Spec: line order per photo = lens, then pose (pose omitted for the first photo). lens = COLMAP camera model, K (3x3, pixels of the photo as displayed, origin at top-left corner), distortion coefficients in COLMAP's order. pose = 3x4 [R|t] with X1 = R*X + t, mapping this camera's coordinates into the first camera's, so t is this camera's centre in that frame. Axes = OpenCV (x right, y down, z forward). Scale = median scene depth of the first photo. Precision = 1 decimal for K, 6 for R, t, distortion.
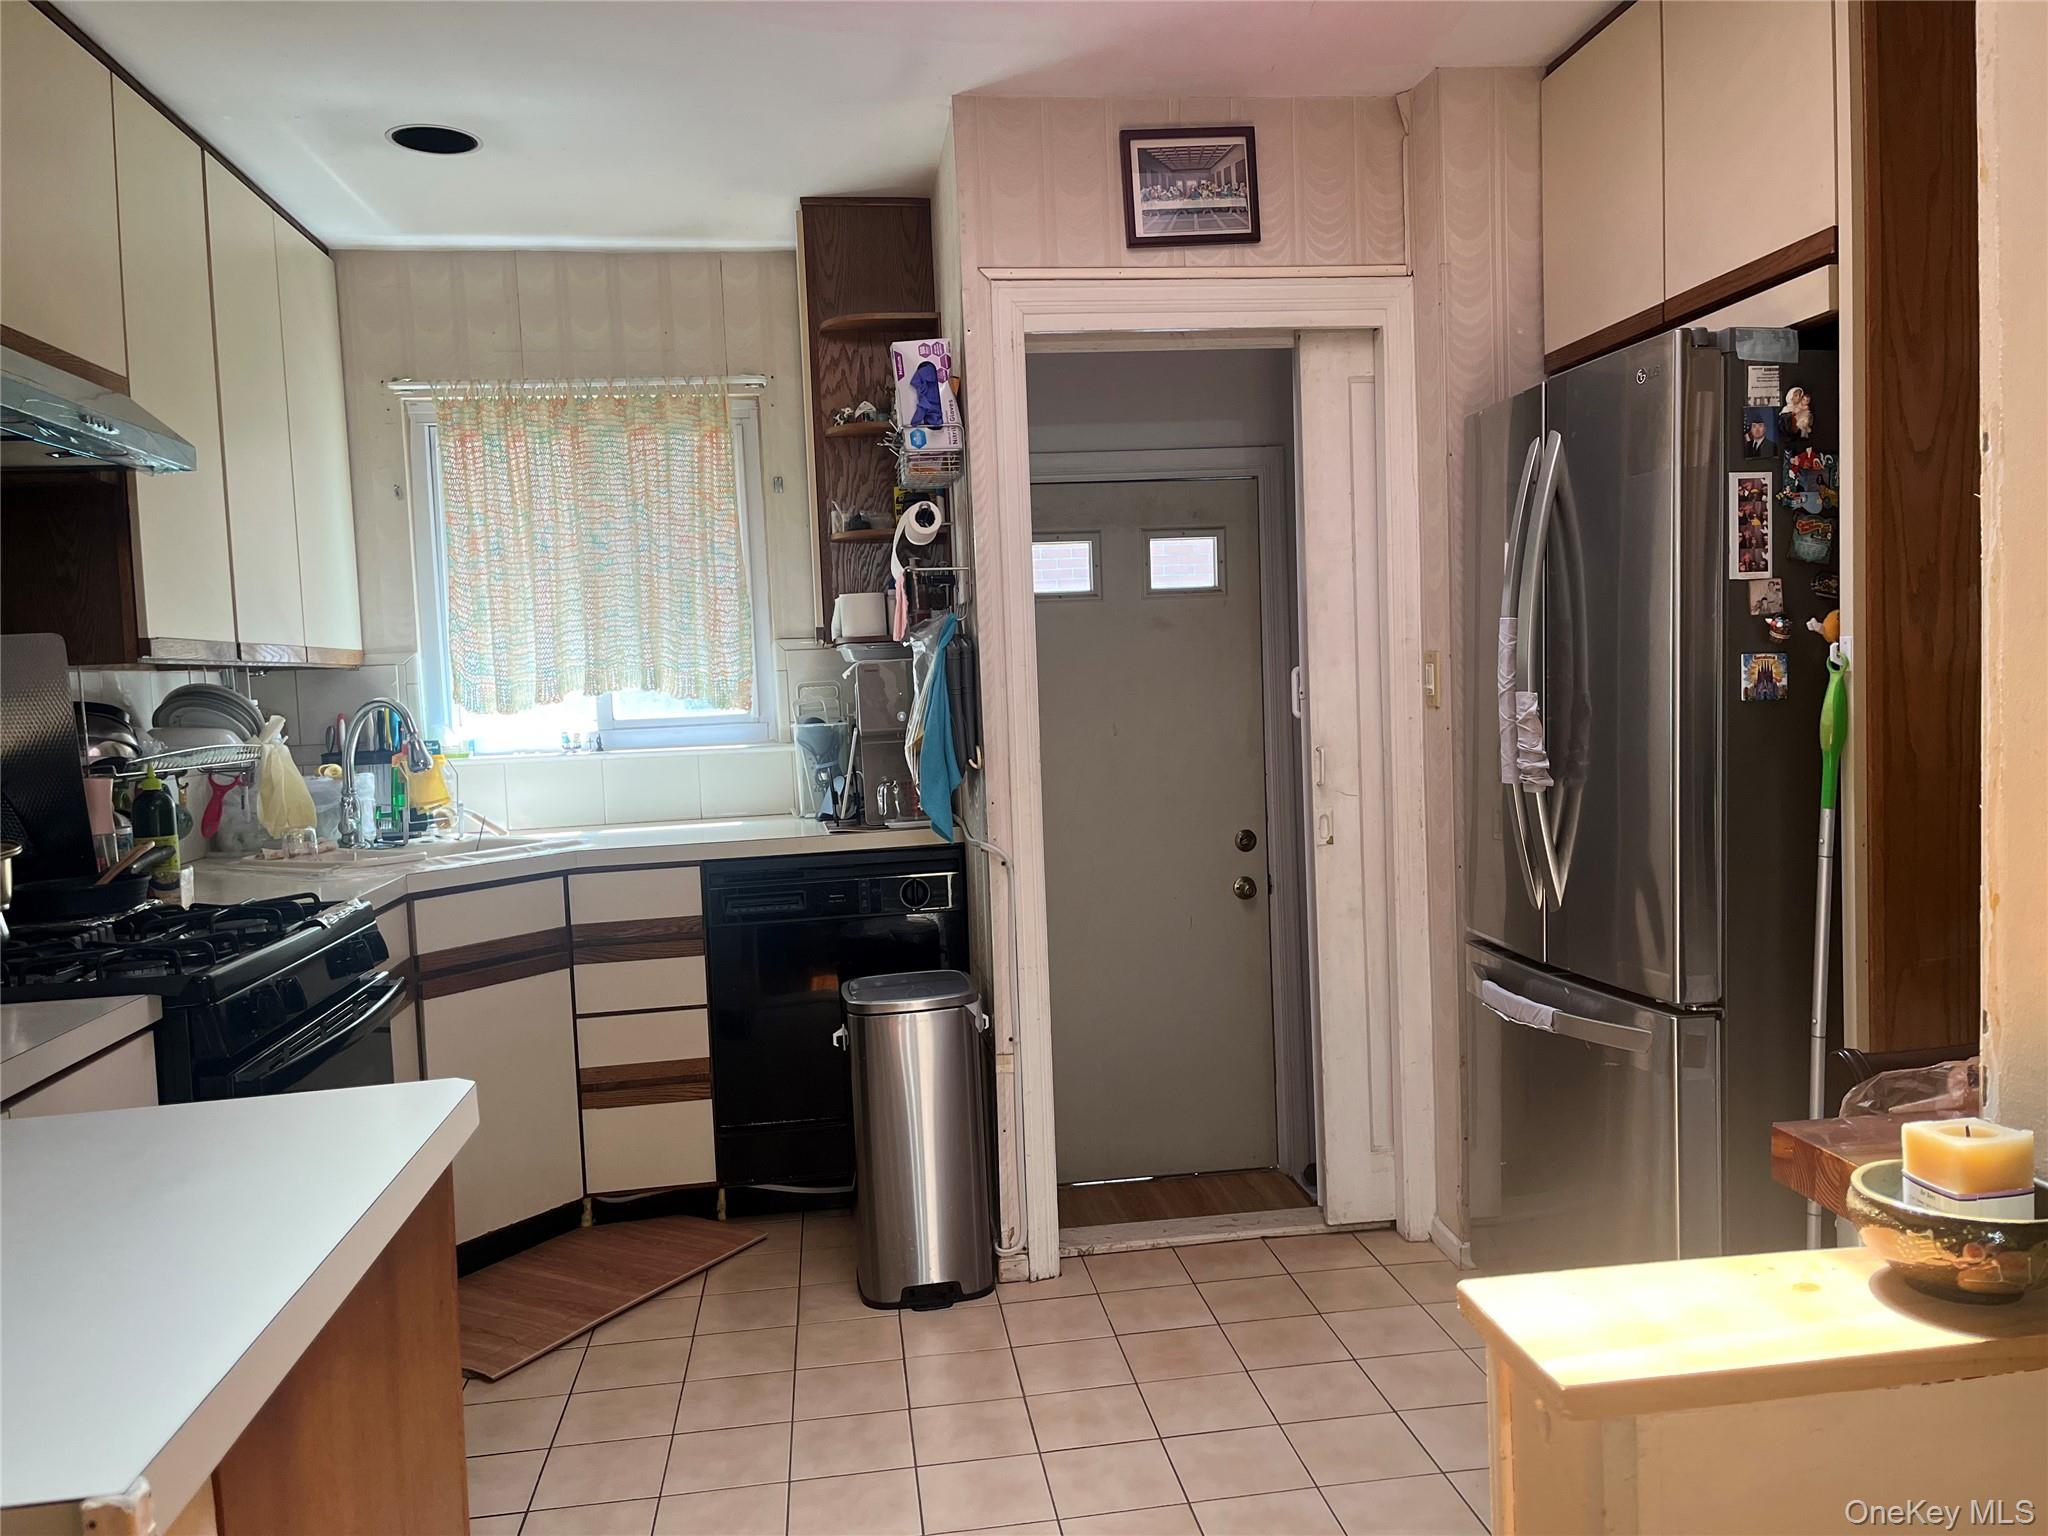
lens RADIAL K [[1532.0, 0, 1023.7], [0, 1532.0, 754.3], [0, 0, 1]] dist [0.056389, -0.064175]
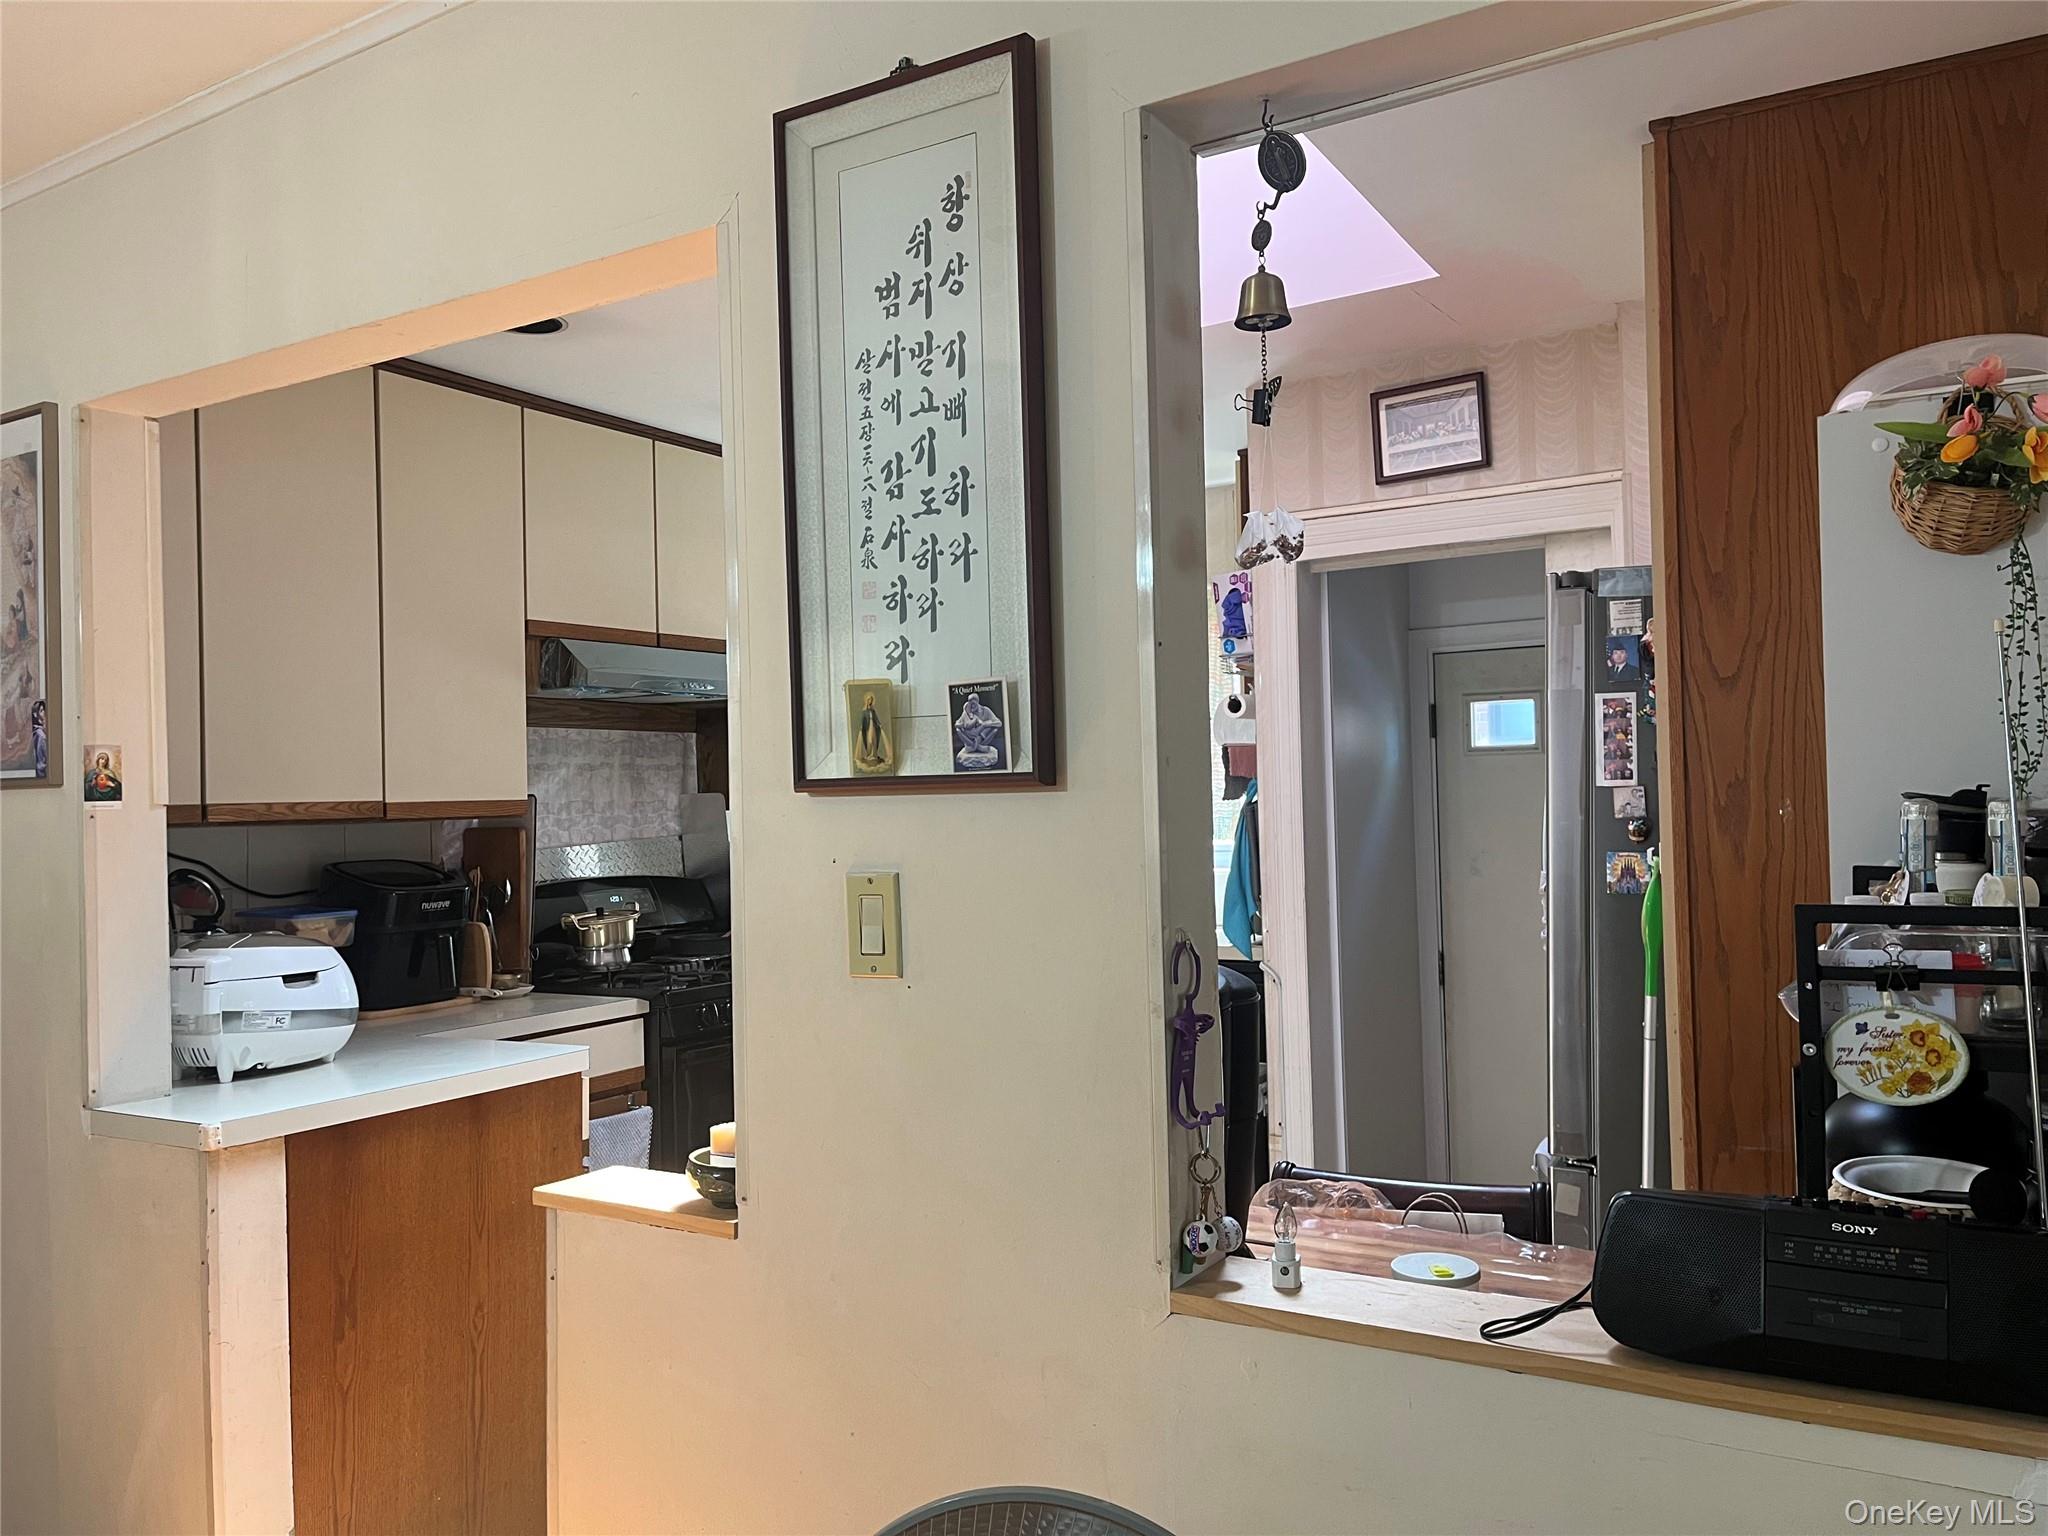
lens RADIAL K [[1532.0, 0, 1024.6], [0, 1532.0, 778.2], [0, 0, 1]] dist [0.056389, -0.064175]
pose [[0.775362, 0.015003, -0.631339, 0.848685], [-0.042594, 0.998684, -0.028578, -0.068463], [0.630079, 0.049049, 0.774981, -0.149895]]
